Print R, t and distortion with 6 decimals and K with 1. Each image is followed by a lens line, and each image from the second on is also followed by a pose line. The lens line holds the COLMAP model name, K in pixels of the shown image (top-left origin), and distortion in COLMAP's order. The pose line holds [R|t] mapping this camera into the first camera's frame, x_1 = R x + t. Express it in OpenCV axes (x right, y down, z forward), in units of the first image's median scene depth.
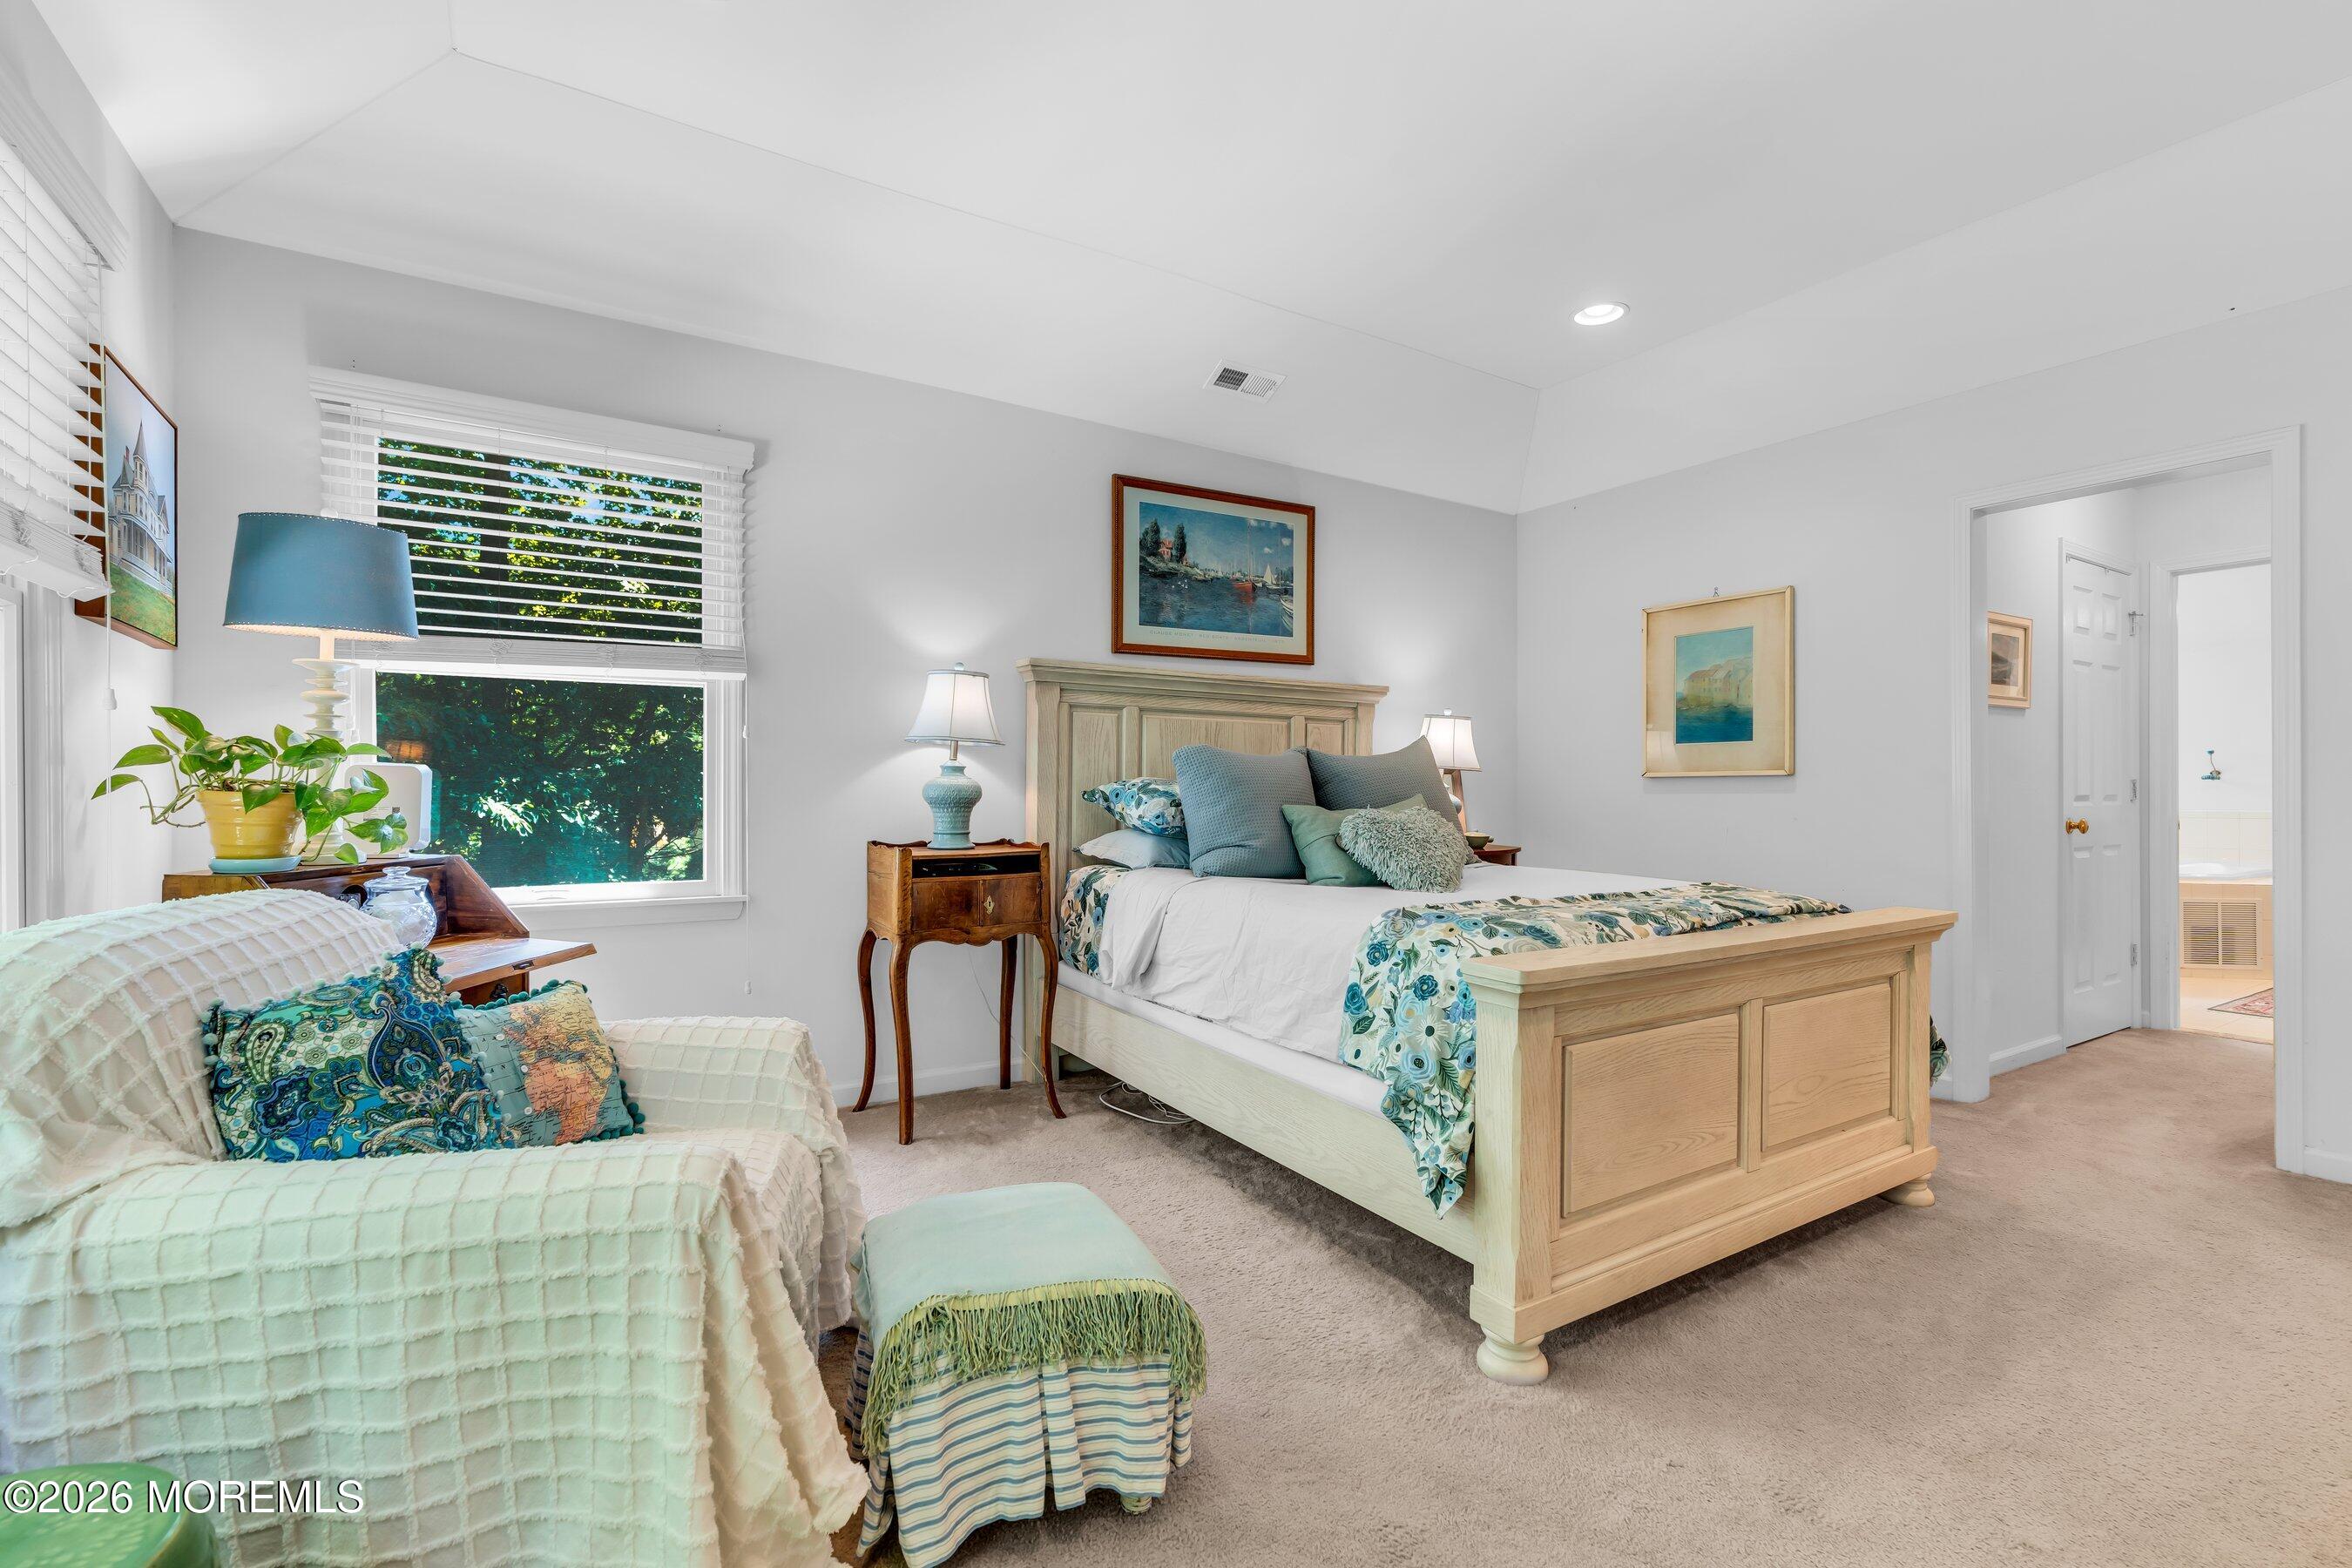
lens RADIAL K [[1060.5, 0, 1182.0], [0, 1060.5, 786.3], [0, 0, 1]] dist [-0.000593, 0.000135]
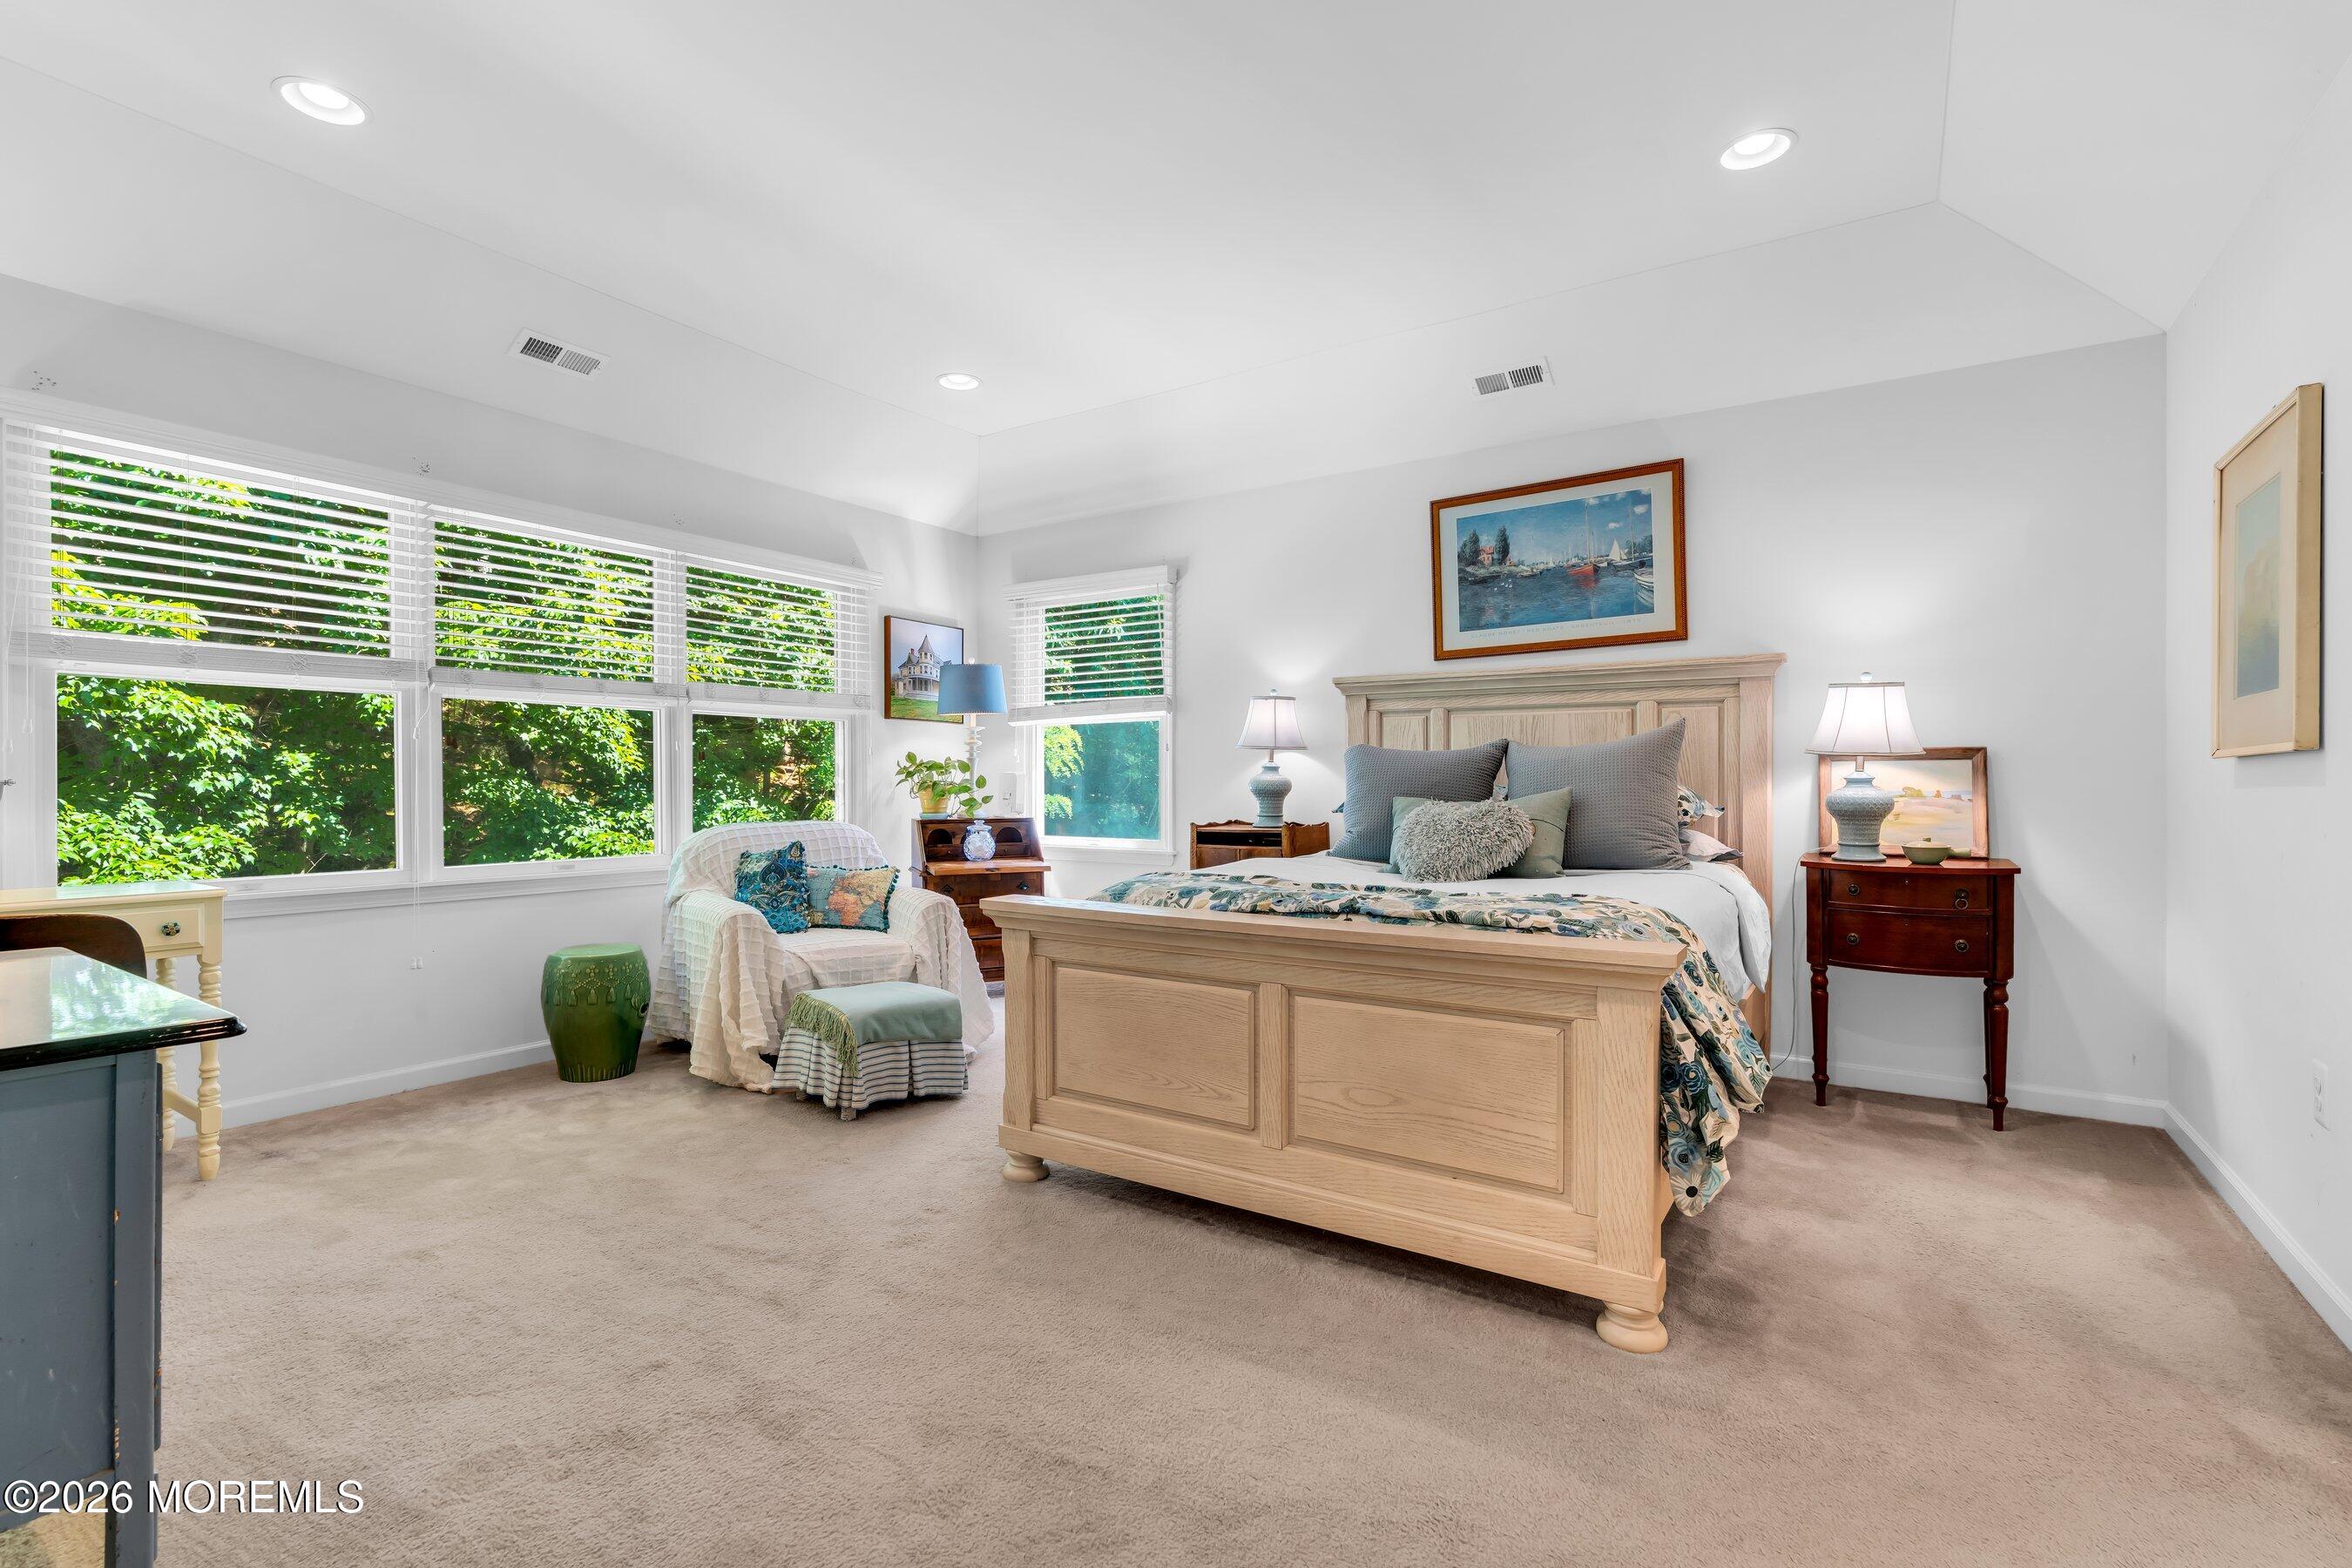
lens RADIAL K [[1060.5, 0, 1157.6], [0, 1060.5, 793.7], [0, 0, 1]] dist [-0.000593, 0.000135]
pose [[0.405814, 0.004972, -0.913942, 0.820998], [0.002588, 0.999975, 0.006590, 0.005673], [0.913952, -0.005039, 0.405791, 0.273953]]
